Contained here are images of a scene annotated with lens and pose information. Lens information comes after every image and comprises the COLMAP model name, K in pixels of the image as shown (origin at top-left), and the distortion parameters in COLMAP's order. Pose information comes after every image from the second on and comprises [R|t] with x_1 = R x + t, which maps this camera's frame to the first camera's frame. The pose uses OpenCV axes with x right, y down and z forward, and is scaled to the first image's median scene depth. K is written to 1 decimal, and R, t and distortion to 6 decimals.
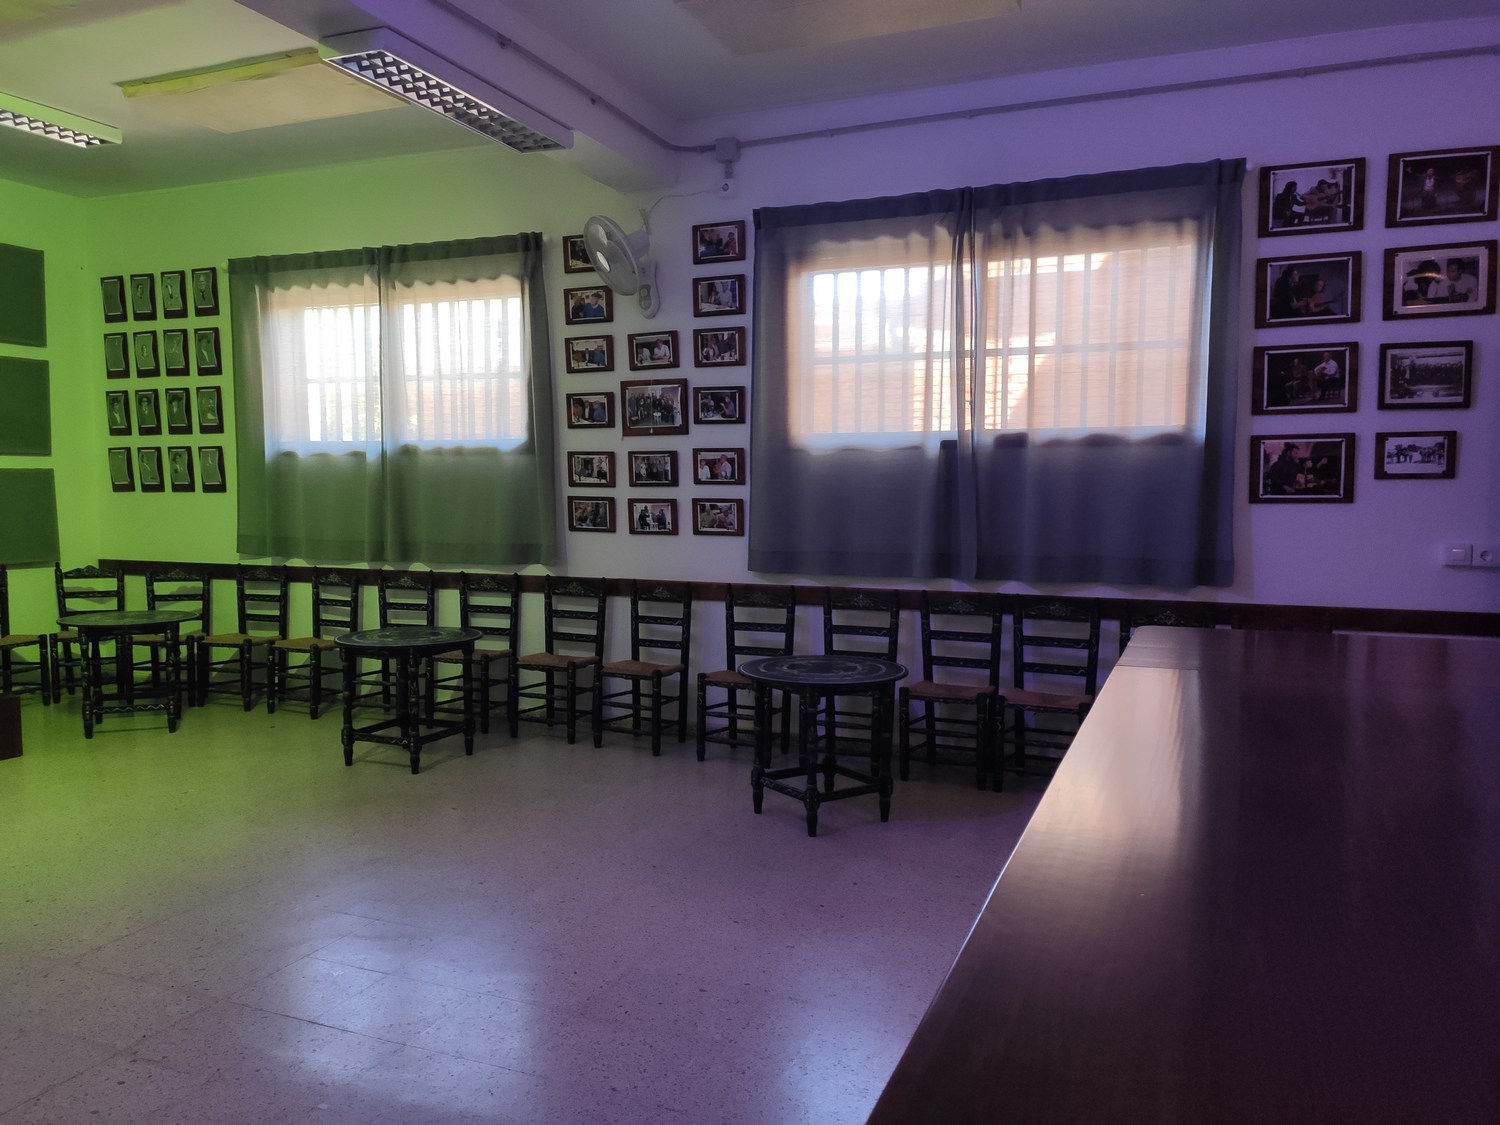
lens RADIAL K [[1126.2, 0, 709.2], [0, 1126.2, 571.9], [0, 0, 1]] dist [0.081137, -0.094745]
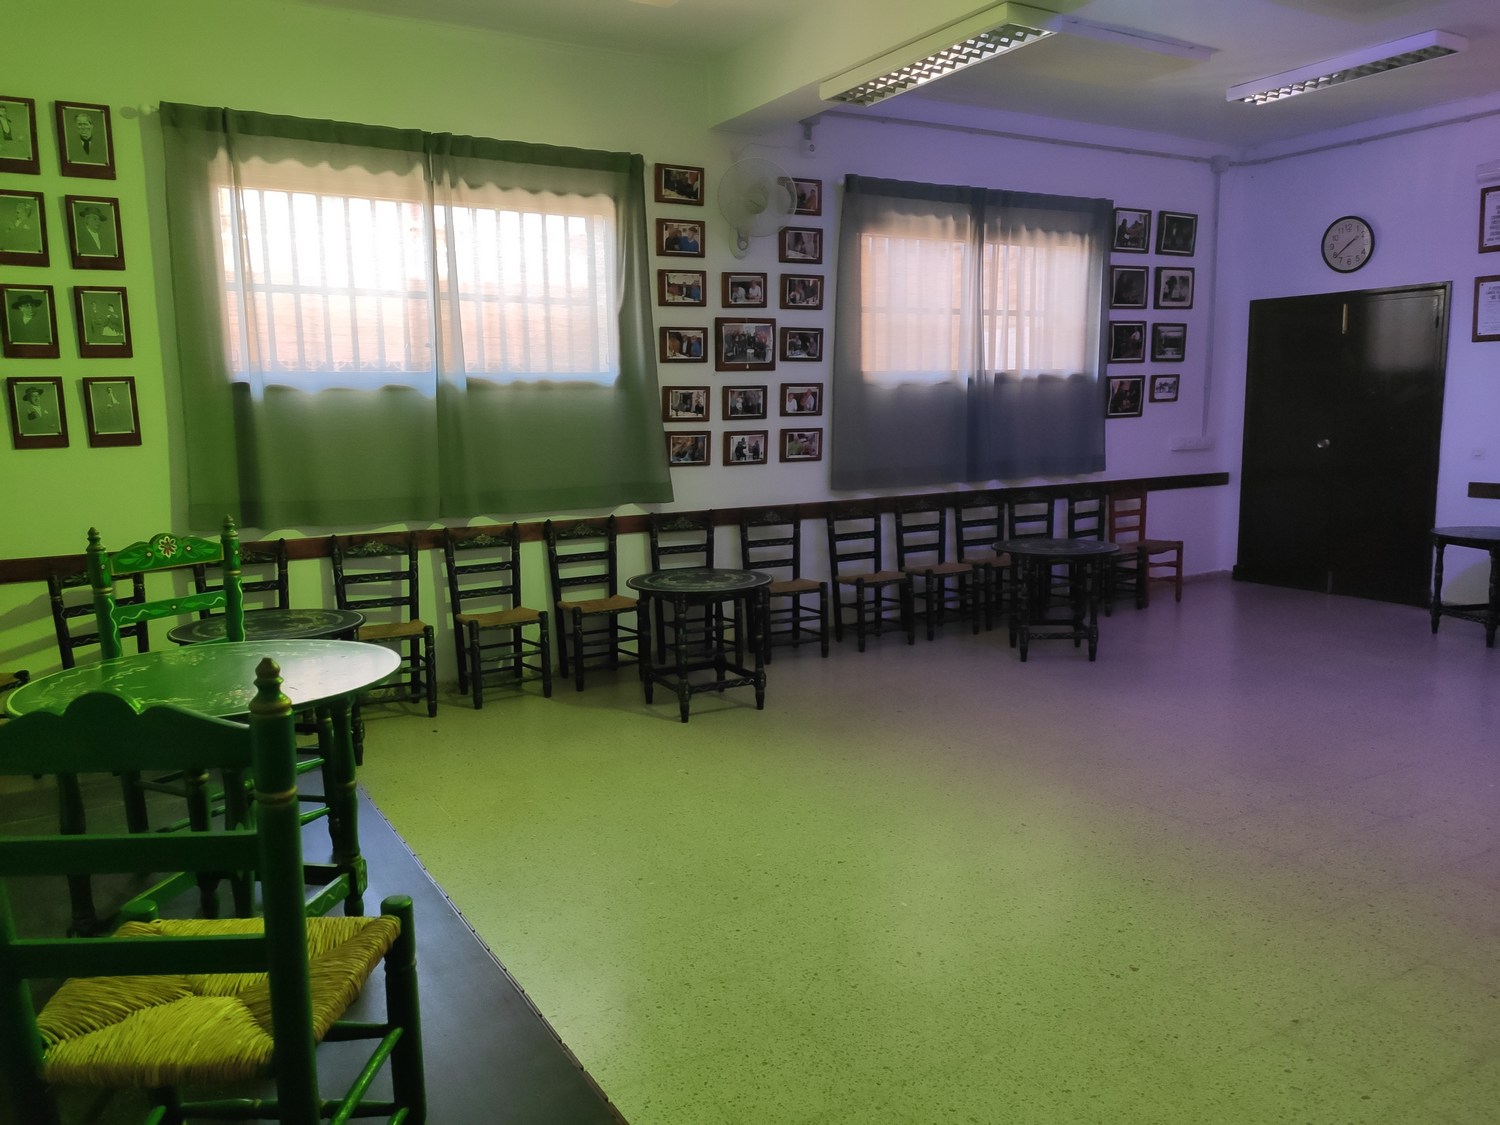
lens RADIAL K [[1126.2, 0, 749.2], [0, 1126.2, 569.9], [0, 0, 1]] dist [0.081137, -0.094745]
pose [[0.595757, -0.123490, 0.793615, -0.892938], [0.090363, 0.992141, 0.086548, -0.025923], [-0.798065, 0.020152, 0.602234, 0.352061]]
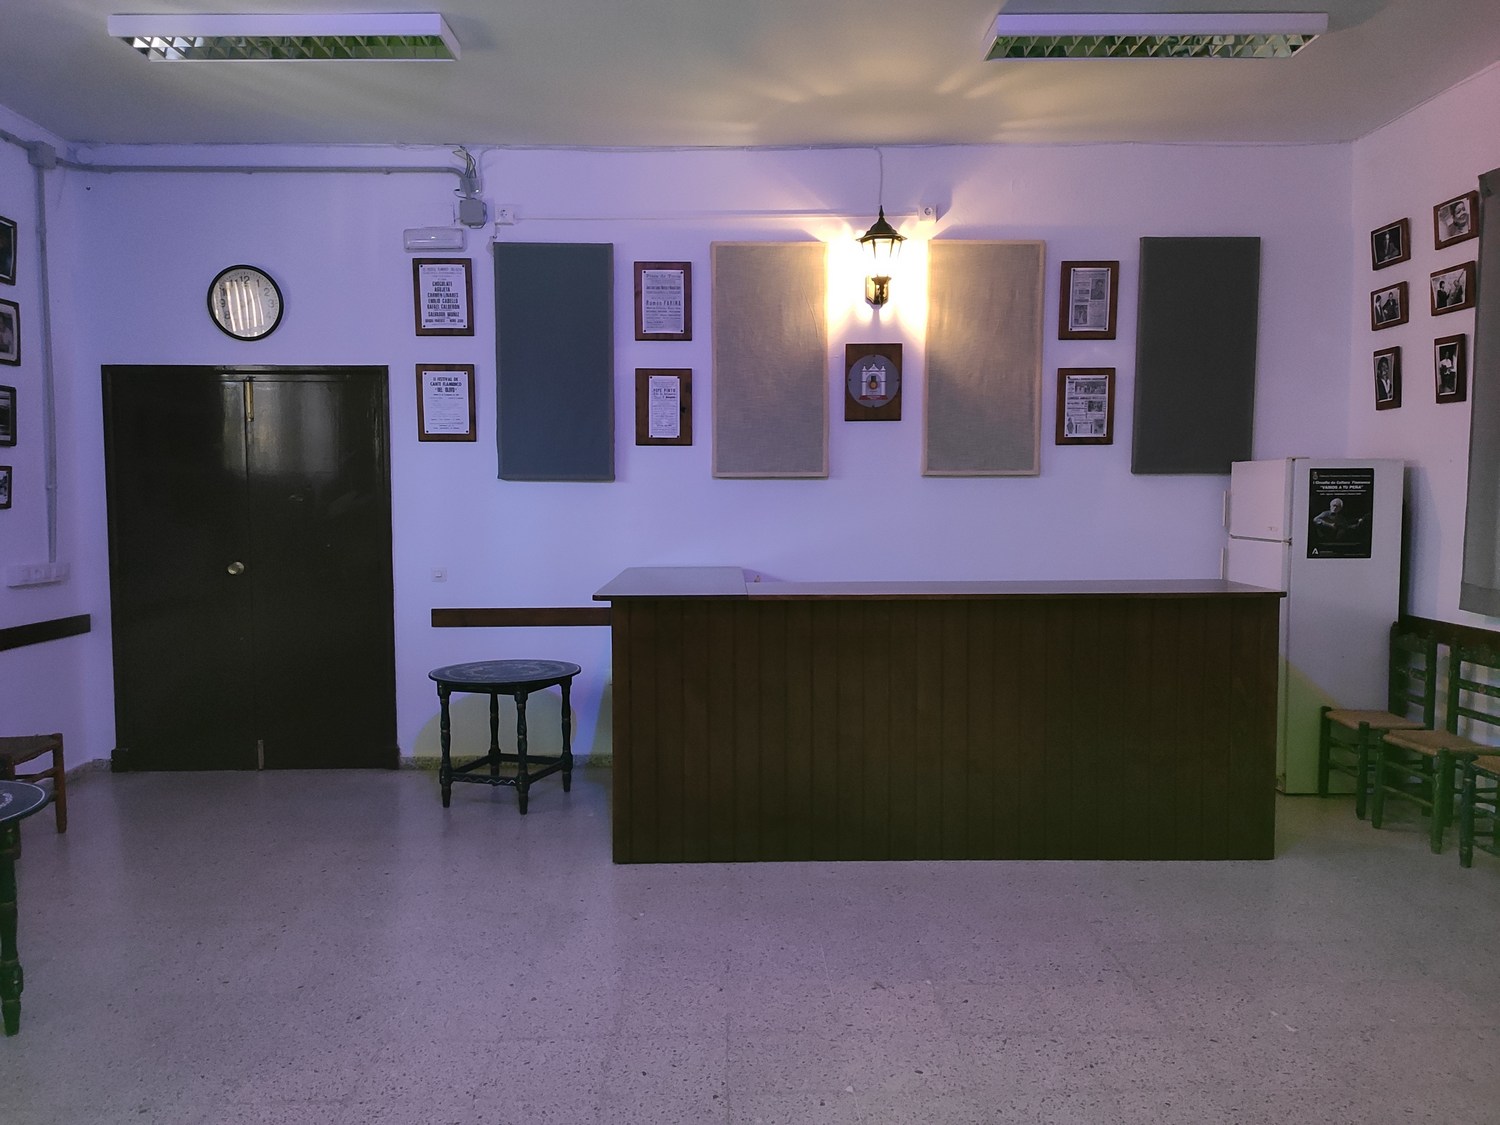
lens RADIAL K [[1126.2, 0, 744.6], [0, 1126.2, 567.4], [0, 0, 1]] dist [0.081137, -0.094745]
pose [[-0.403186, -0.050539, 0.913721, -0.495965], [0.092486, 0.991111, 0.095630, -0.048917], [-0.910432, 0.123063, -0.394928, 0.598124]]
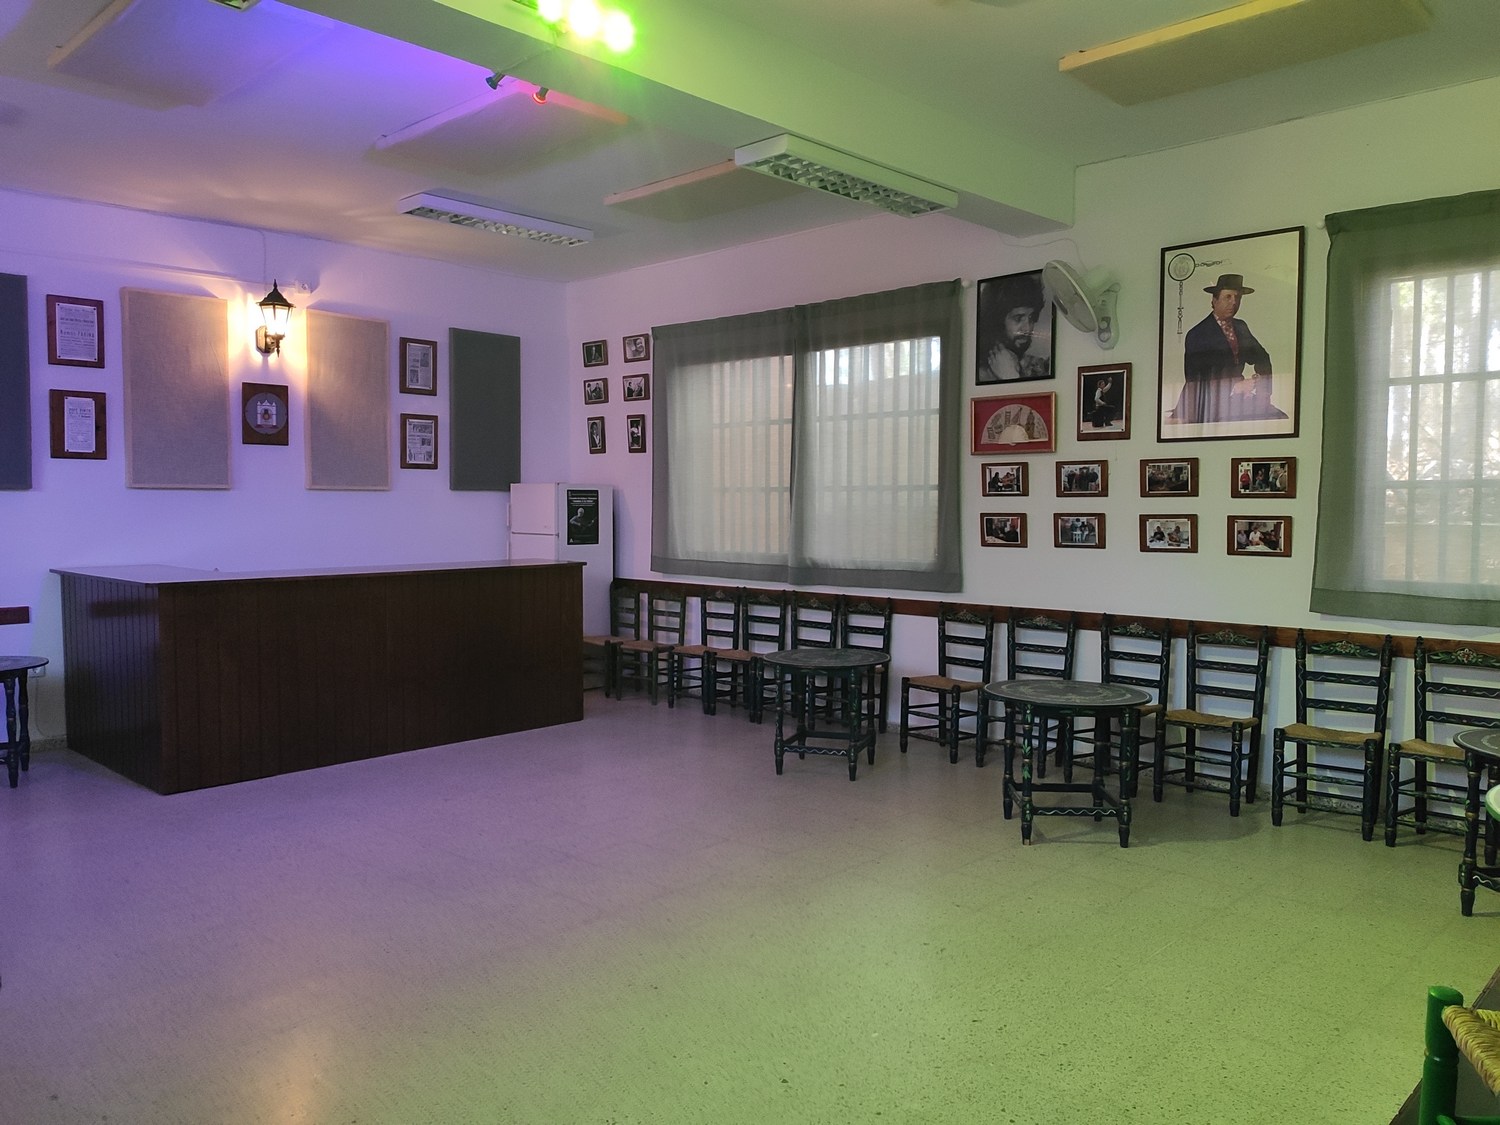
lens RADIAL K [[1126.2, 0, 742.2], [0, 1126.2, 571.9], [0, 0, 1]] dist [0.081137, -0.094745]
pose [[-0.929780, -0.016228, 0.367758, -0.580820], [0.040071, 0.988629, 0.144936, -0.091907], [-0.365928, 0.149495, -0.918558, 1.052507]]
